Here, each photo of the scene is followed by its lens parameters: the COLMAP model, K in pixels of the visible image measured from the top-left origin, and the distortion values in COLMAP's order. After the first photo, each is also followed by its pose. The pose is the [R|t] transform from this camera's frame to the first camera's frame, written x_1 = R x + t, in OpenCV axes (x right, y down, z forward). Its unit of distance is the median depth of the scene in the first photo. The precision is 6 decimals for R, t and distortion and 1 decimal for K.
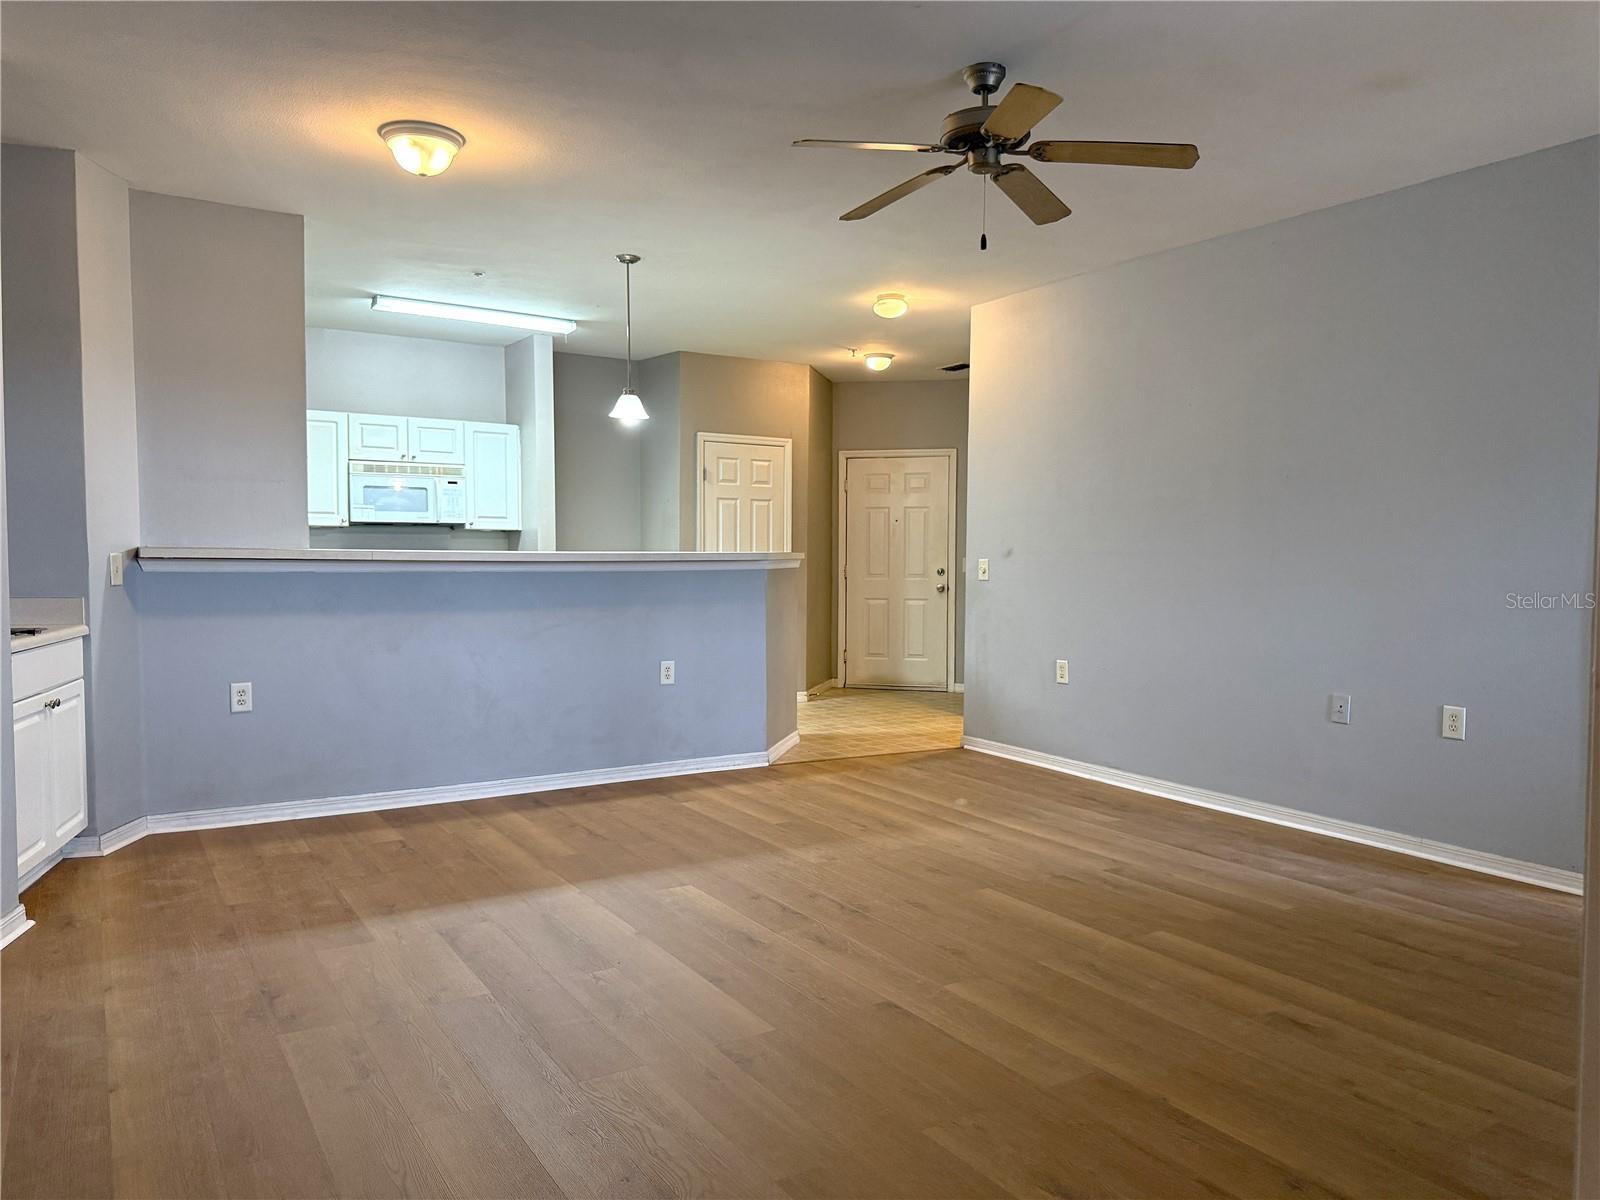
lens RADIAL K [[1124.1, 0, 816.4], [0, 1124.1, 609.1], [0, 0, 1]] dist [0.034659, -0.026238]
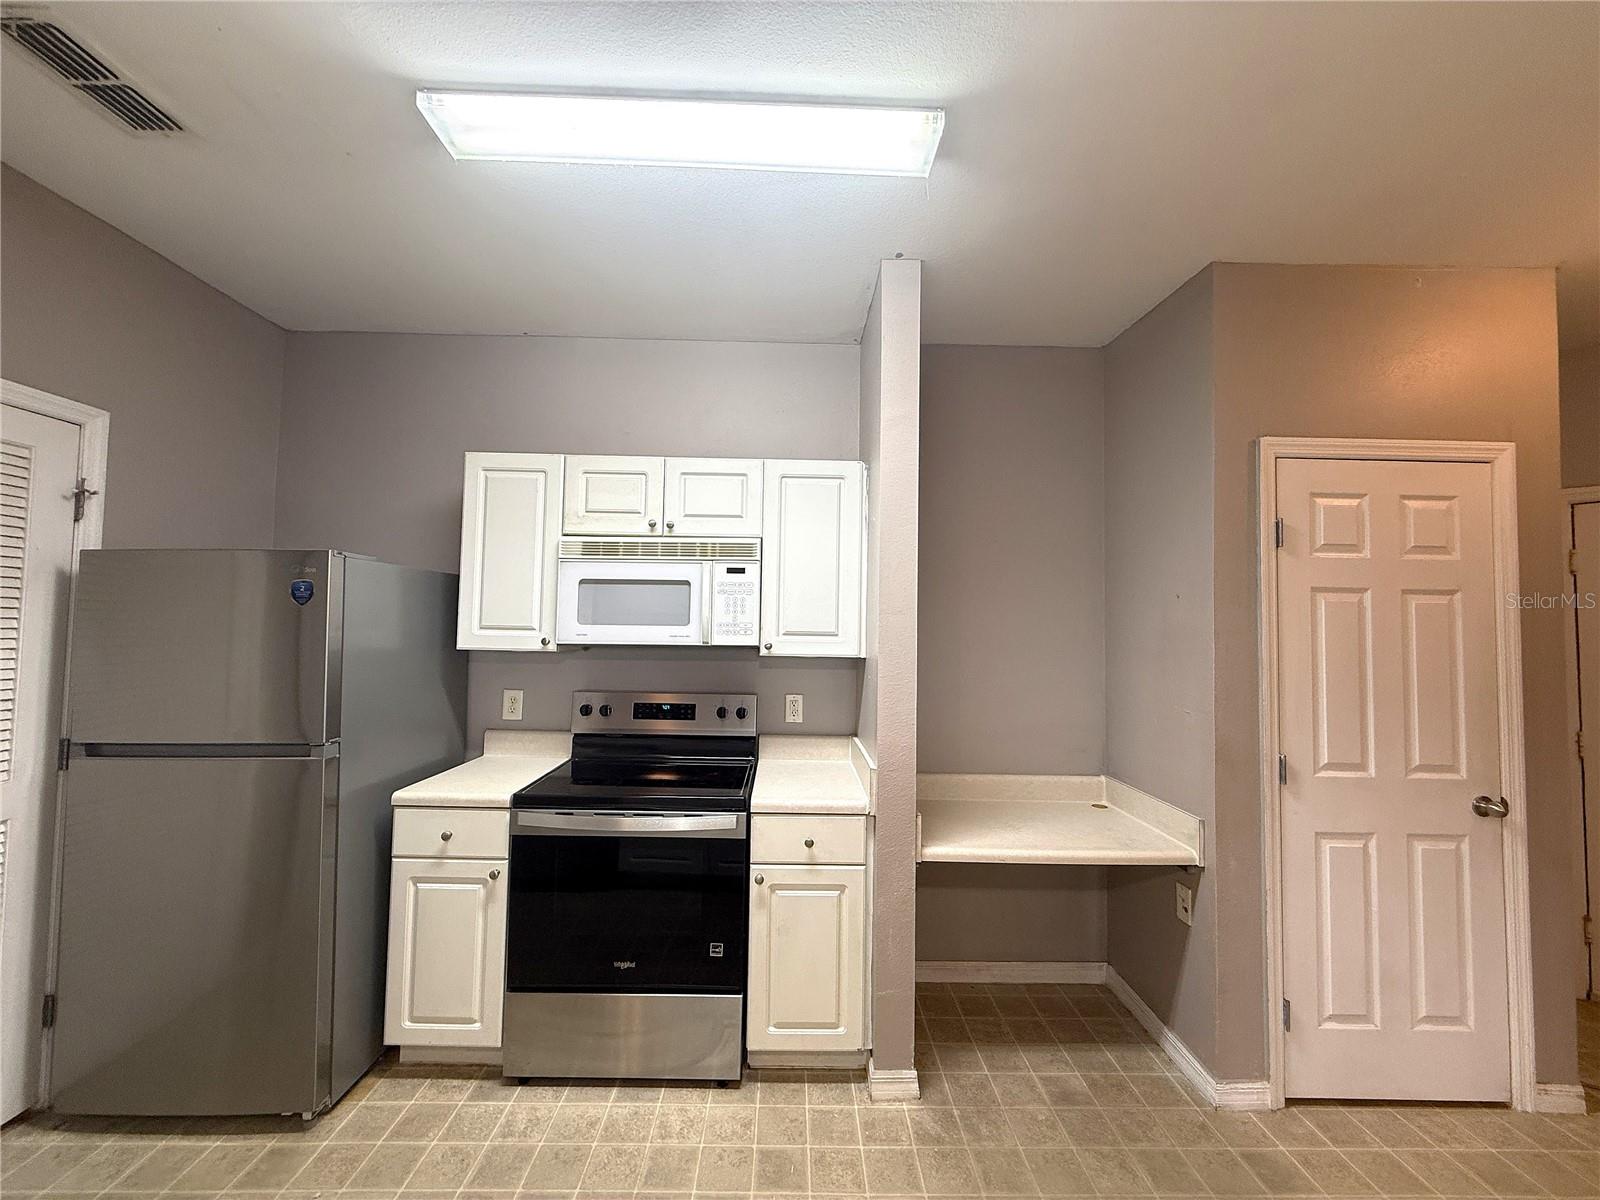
lens RADIAL K [[637.3, 0, 793.0], [0, 637.3, 601.1], [0, 0, 1]] dist [-0.004912, 0.001400]
pose [[0.847707, -0.014877, -0.530255, -0.140448], [-0.037499, 0.995425, -0.087877, -0.072739], [0.529137, 0.094378, 0.843271, 0.769255]]
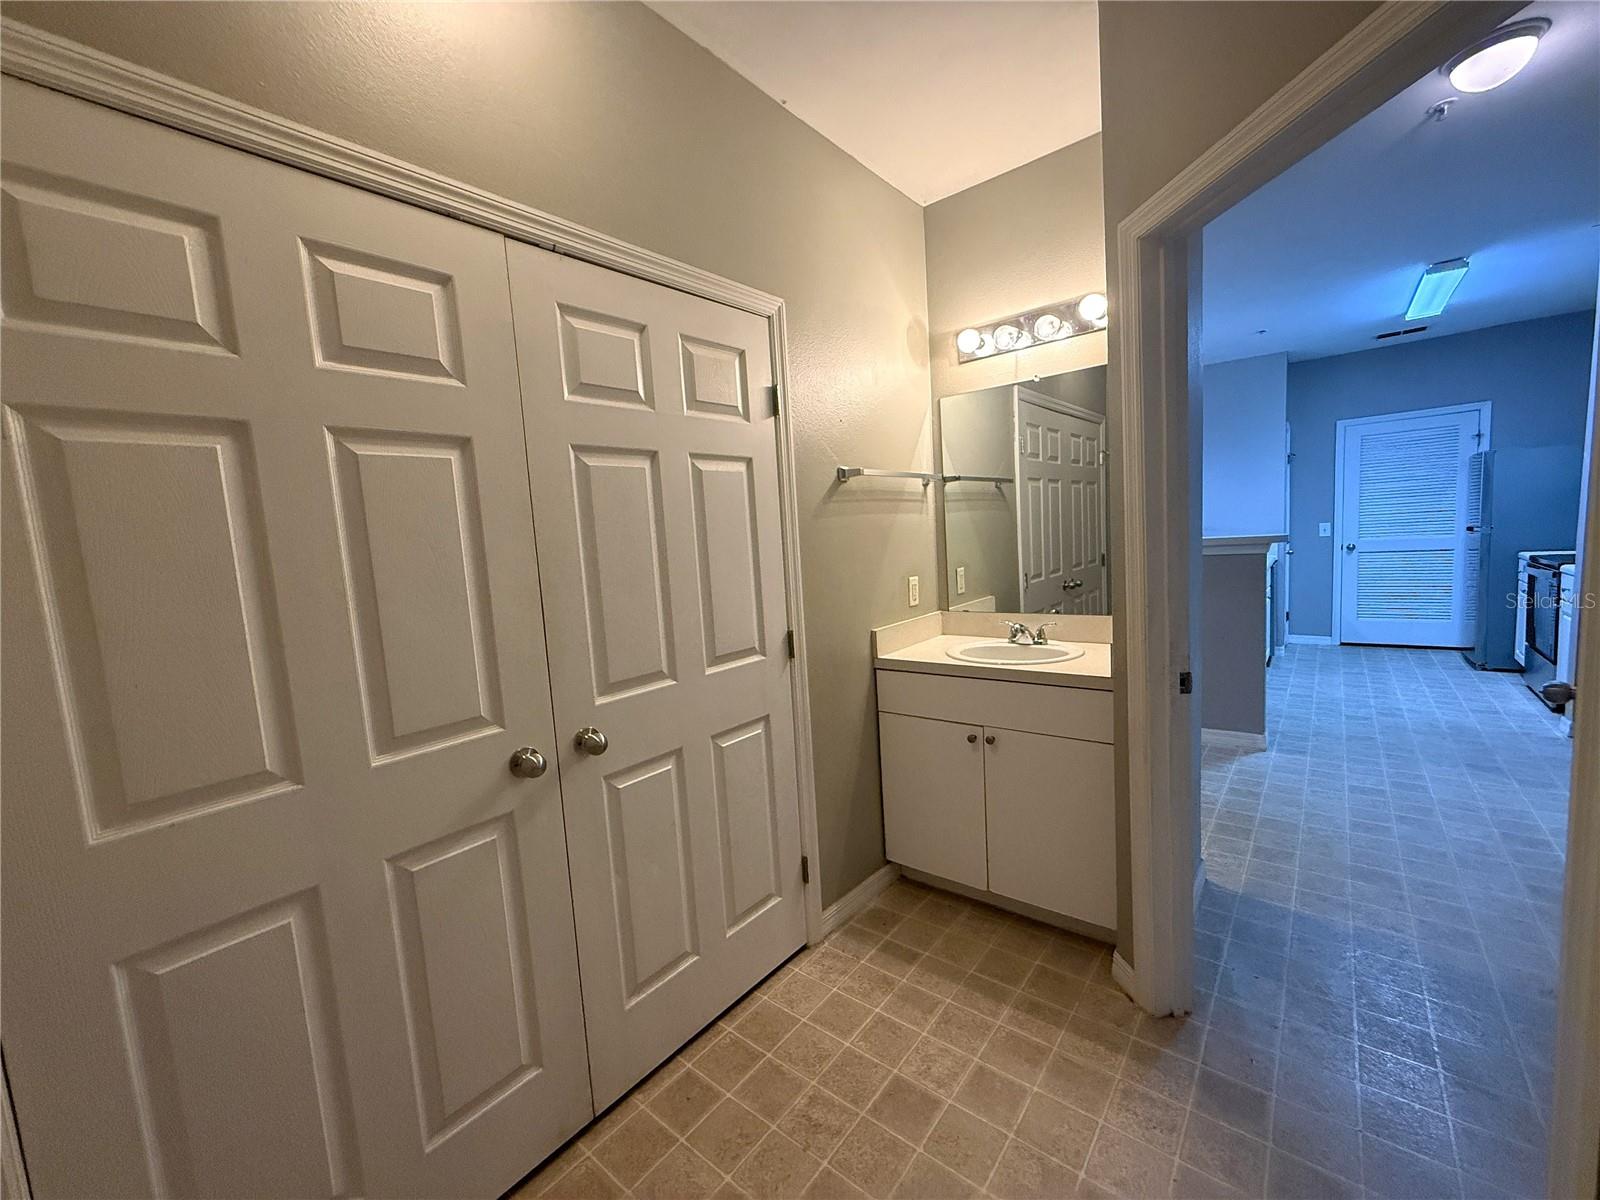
lens RADIAL K [[637.3, 0, 800.8], [0, 637.3, 604.6], [0, 0, 1]] dist [-0.004912, 0.001400]
pose [[-0.951293, 0.087666, -0.295560, 0.406207], [0.044223, 0.987606, 0.150596, -0.081791], [0.305099, 0.130191, -0.943380, 1.277308]]
